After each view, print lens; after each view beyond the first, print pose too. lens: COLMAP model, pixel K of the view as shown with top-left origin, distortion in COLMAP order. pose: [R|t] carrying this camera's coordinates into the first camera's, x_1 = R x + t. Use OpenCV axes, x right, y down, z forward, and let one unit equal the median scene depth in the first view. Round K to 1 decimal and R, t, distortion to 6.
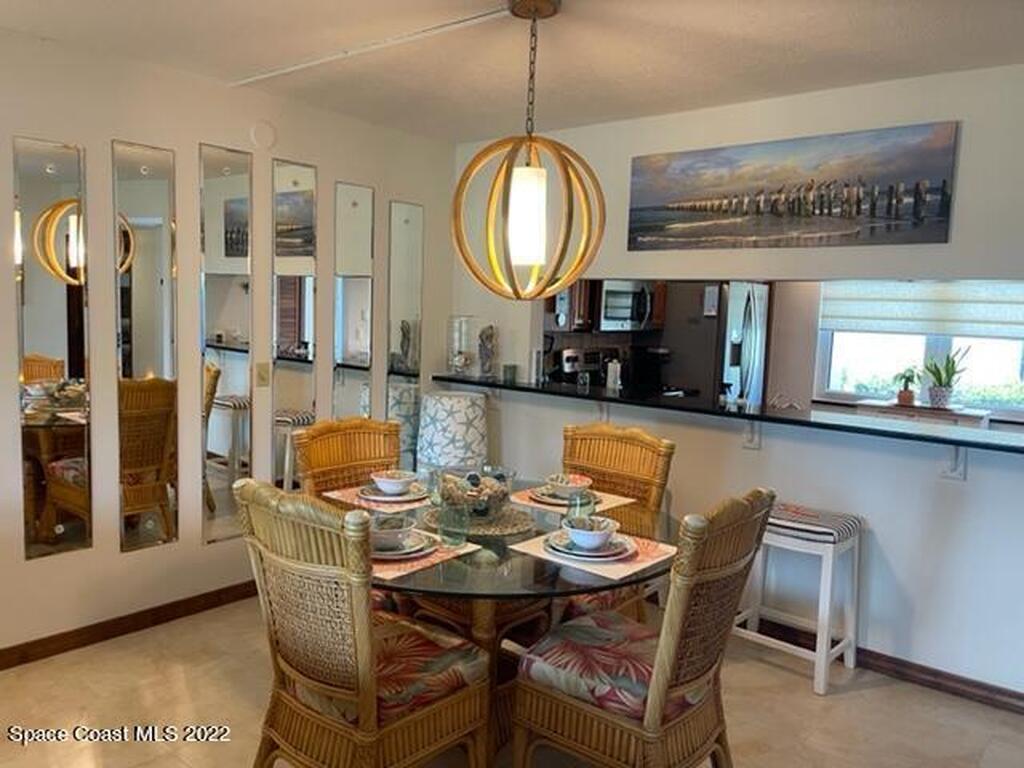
lens RADIAL K [[775.6, 0, 503.6], [0, 775.6, 386.7], [0, 0, 1]] dist [0.051111, -0.065241]
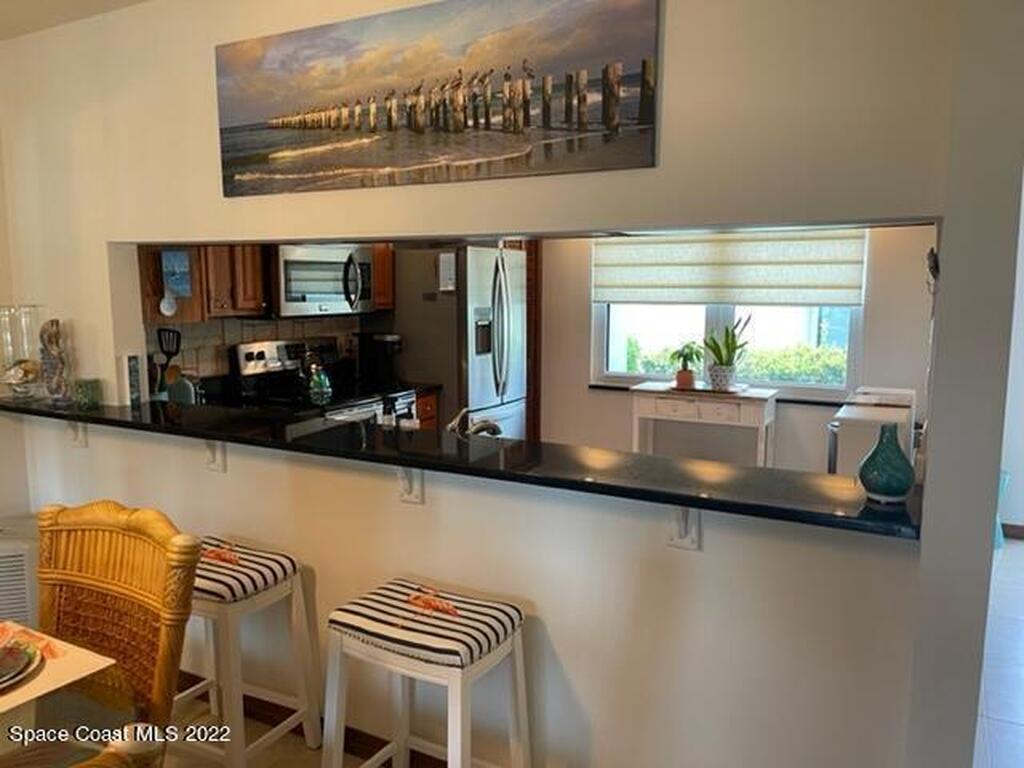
lens RADIAL K [[775.6, 0, 511.5], [0, 775.6, 376.9], [0, 0, 1]] dist [0.051111, -0.065241]
pose [[0.978600, -0.056716, 0.197801, 0.291753], [0.052344, 0.998257, 0.027267, -0.038619], [-0.199003, -0.016330, 0.979863, 0.378801]]
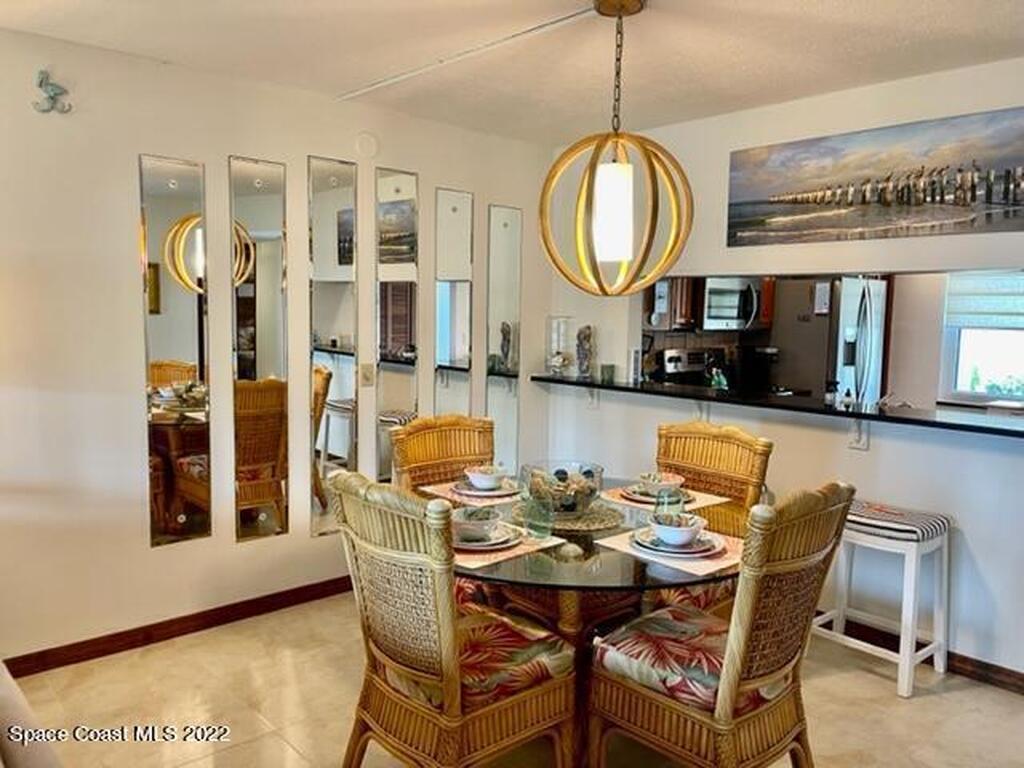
lens RADIAL K [[775.6, 0, 516.5], [0, 775.6, 383.5], [0, 0, 1]] dist [0.051111, -0.065241]
pose [[0.991866, -0.004455, -0.127208, 0.023965], [0.003056, 0.999933, -0.011192, 0.008849], [0.127249, 0.010712, 0.991813, -0.006228]]
